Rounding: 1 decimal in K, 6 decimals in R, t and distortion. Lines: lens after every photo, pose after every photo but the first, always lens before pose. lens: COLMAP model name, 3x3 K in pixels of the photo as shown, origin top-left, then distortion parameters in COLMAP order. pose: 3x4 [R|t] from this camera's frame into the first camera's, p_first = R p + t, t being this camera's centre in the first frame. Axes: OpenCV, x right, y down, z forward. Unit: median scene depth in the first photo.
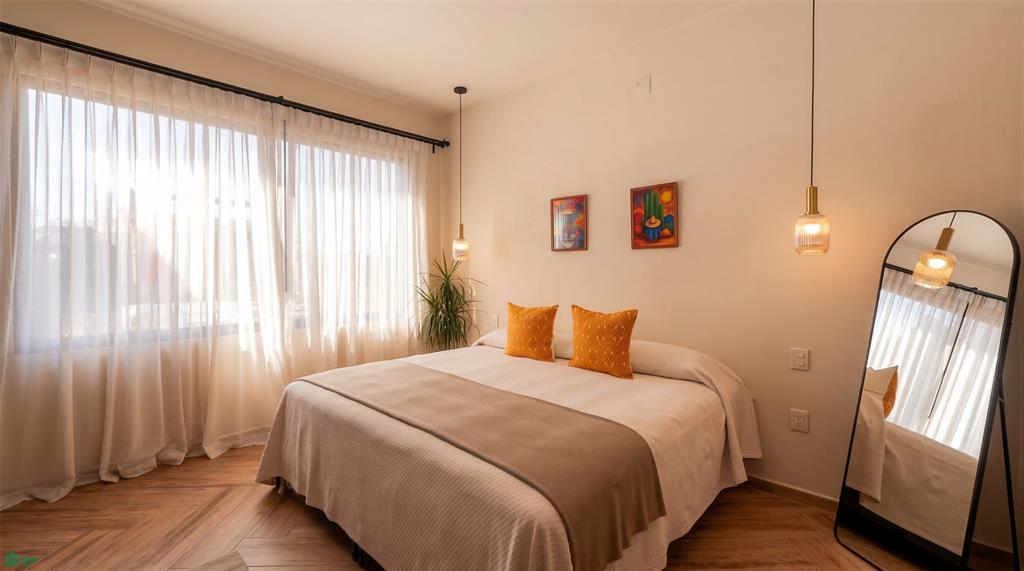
lens RADIAL K [[426.4, 0, 512.7], [0, 426.4, 277.7], [0, 0, 1]] dist [-0.001535, 0.000223]
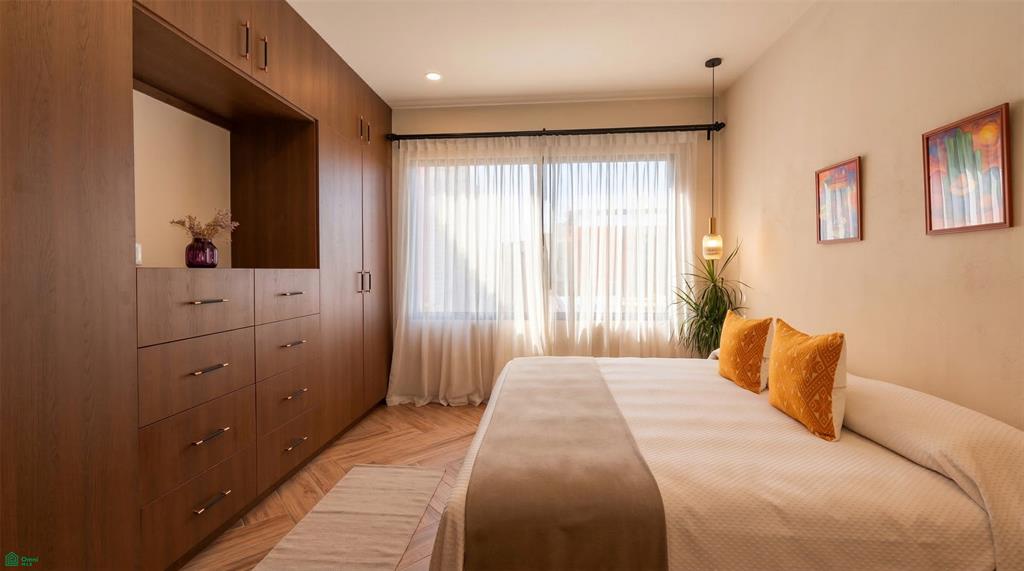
lens RADIAL K [[426.4, 0, 512.7], [0, 426.4, 277.7], [0, 0, 1]] dist [-0.001535, 0.000223]
pose [[0.625128, 0.012573, -0.780421, 0.335967], [-0.011237, 0.999912, 0.007108, -0.005581], [0.780441, 0.004326, 0.625214, 0.155931]]
